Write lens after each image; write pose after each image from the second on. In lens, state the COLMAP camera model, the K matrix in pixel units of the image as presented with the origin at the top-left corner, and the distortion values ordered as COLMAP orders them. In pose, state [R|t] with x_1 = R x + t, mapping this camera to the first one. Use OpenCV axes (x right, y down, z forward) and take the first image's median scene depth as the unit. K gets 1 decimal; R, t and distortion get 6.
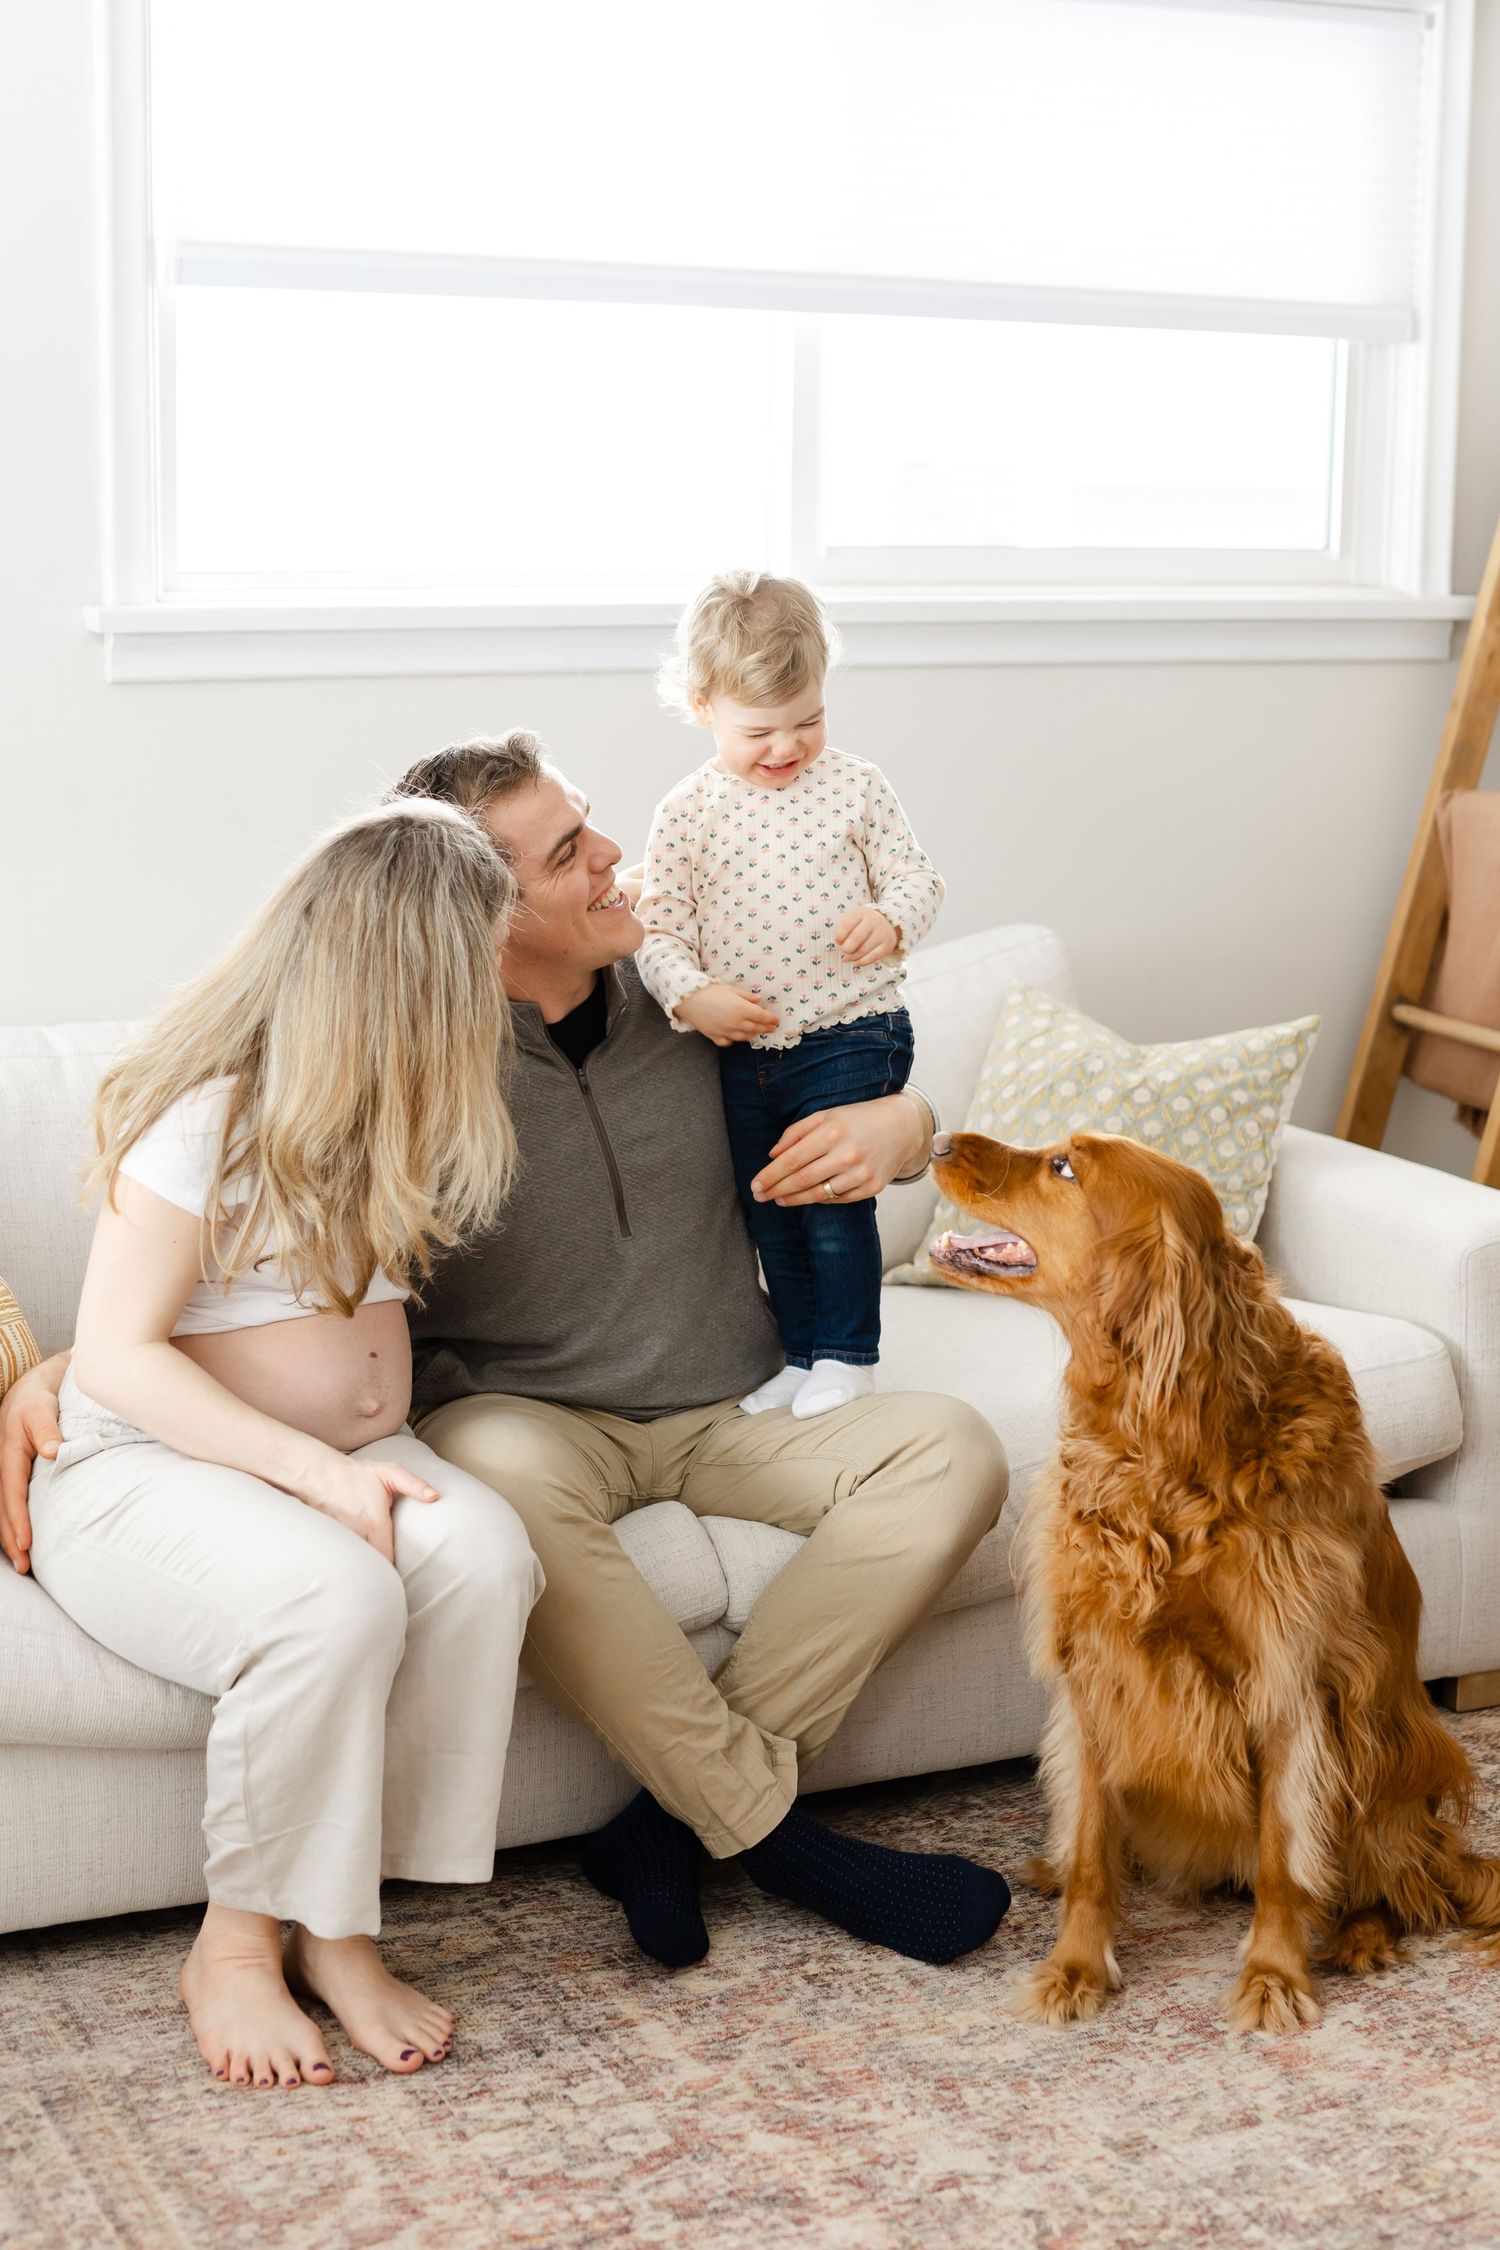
lens RADIAL K [[3261.0, 0, 750.0], [0, 3261.0, 1125.0], [0, 0, 1]] dist [0.022826, -0.126318]
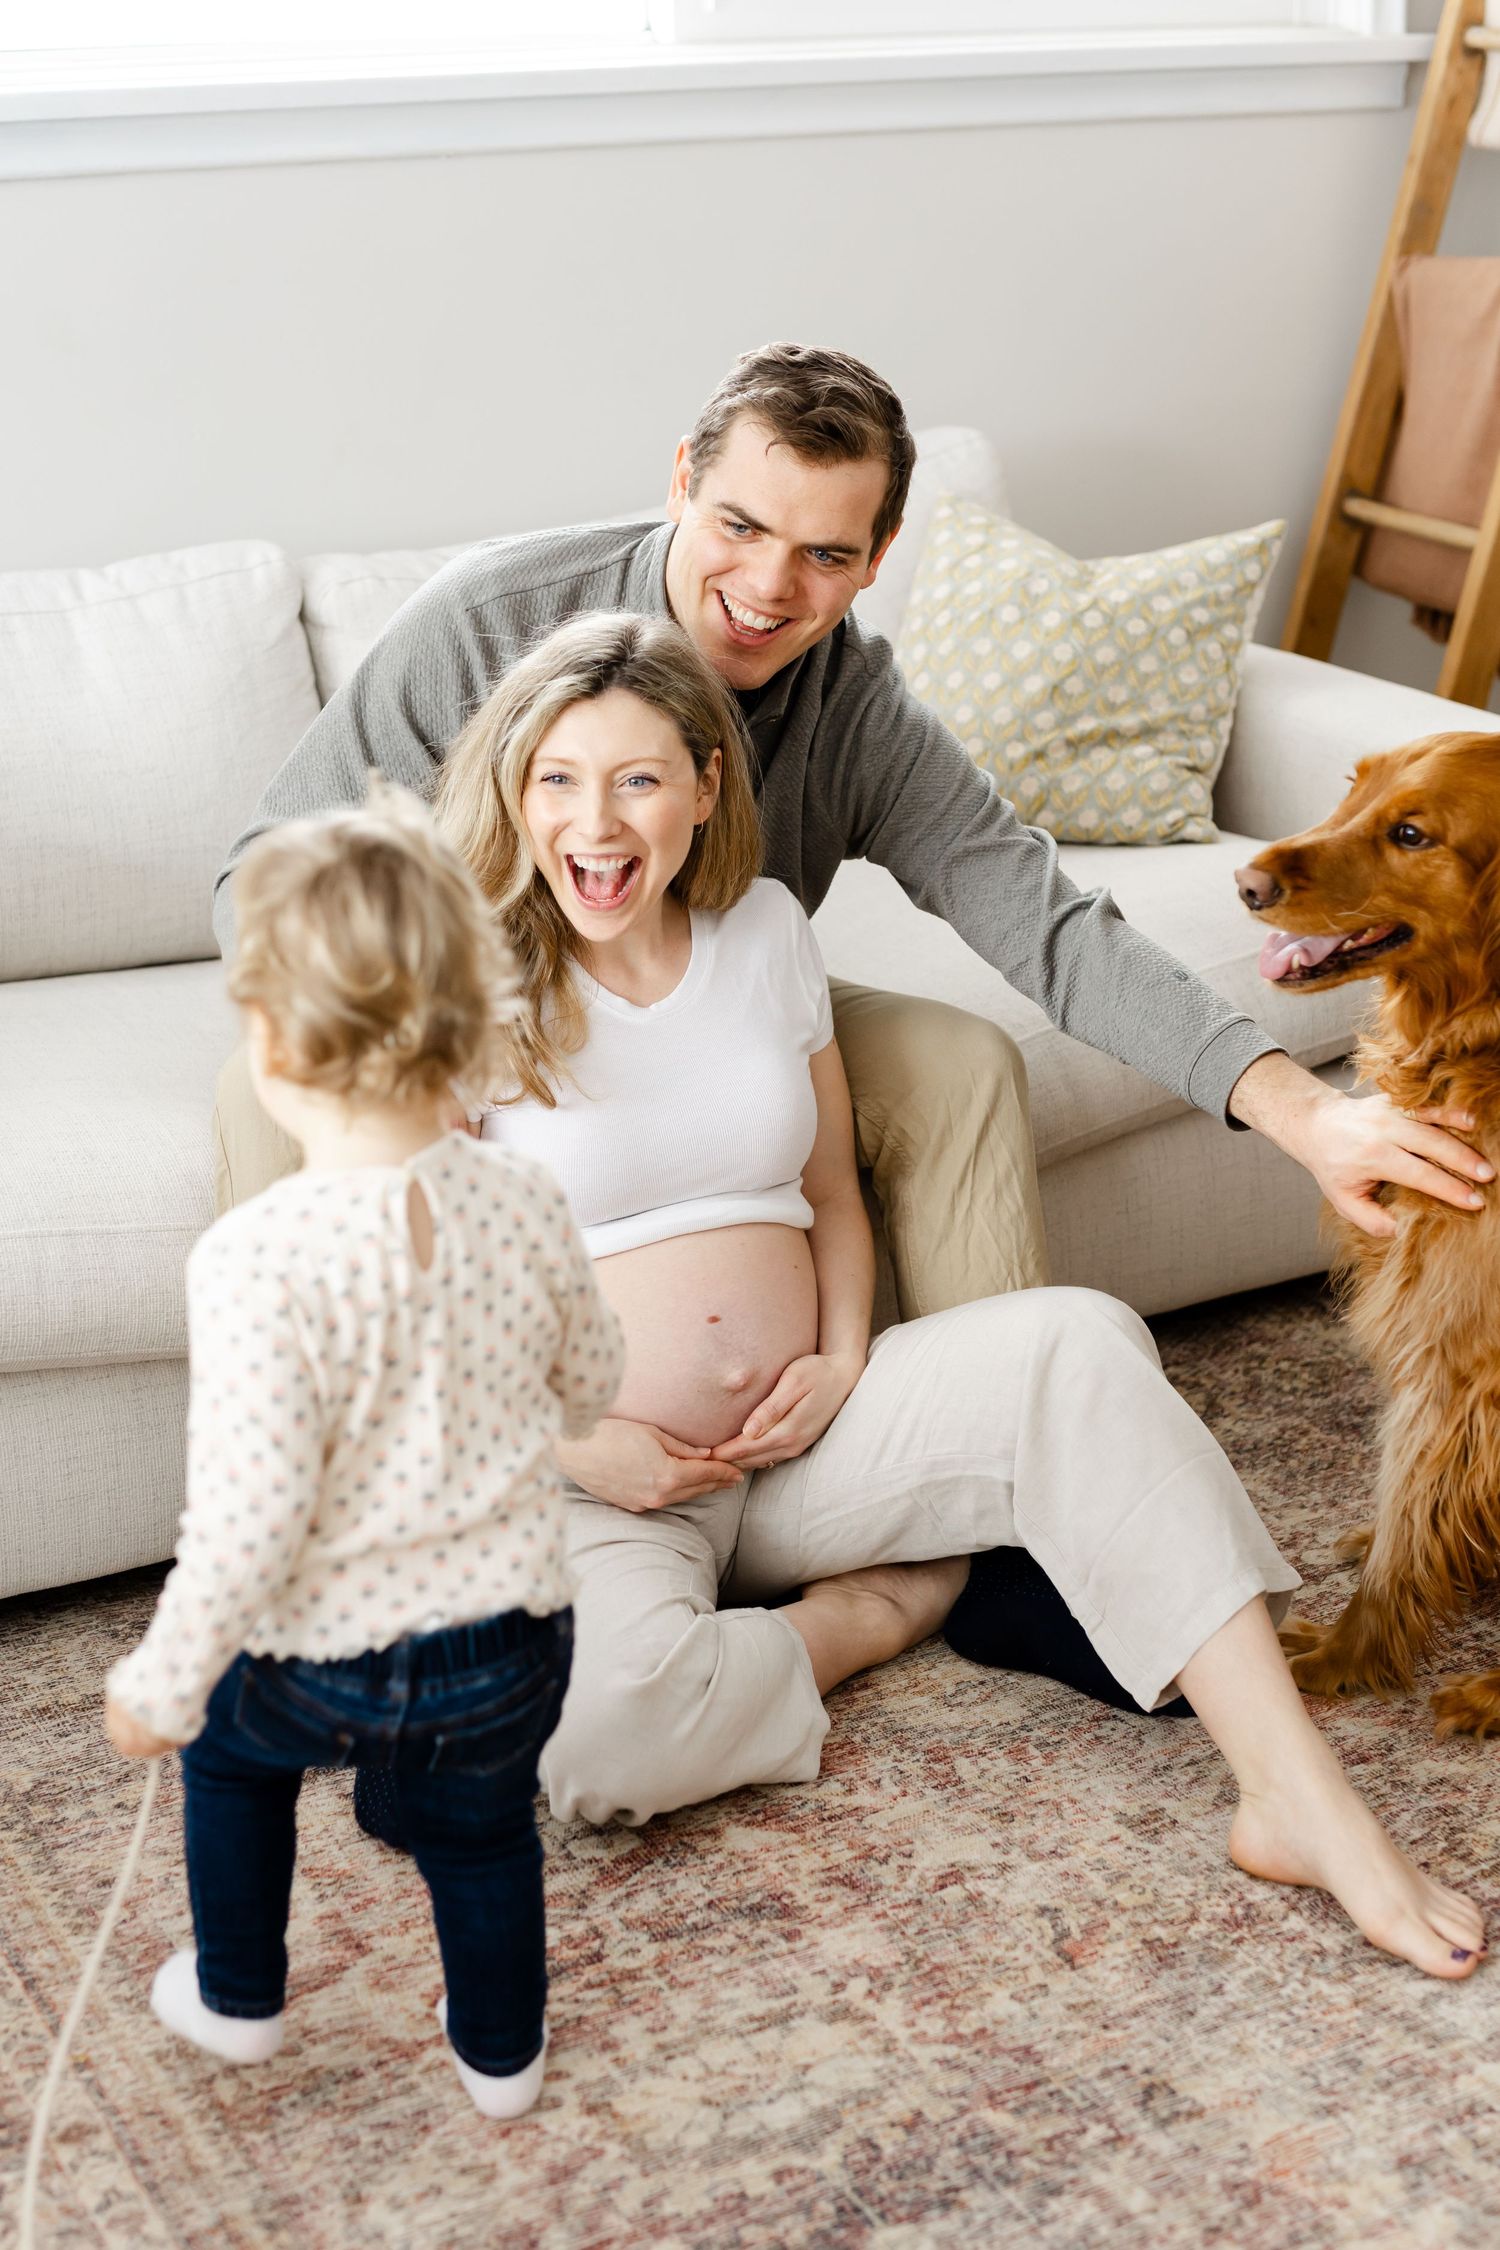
lens RADIAL K [[3182.0, 0, 715.8], [0, 3182.0, 1116.6], [0, 0, 1]] dist [-0.004352, -0.044517]
pose [[0.998793, -0.040203, 0.028209, -0.019898], [0.035184, 0.986465, 0.160156, -0.025538], [-0.034266, -0.158970, 0.986689, 0.167179]]
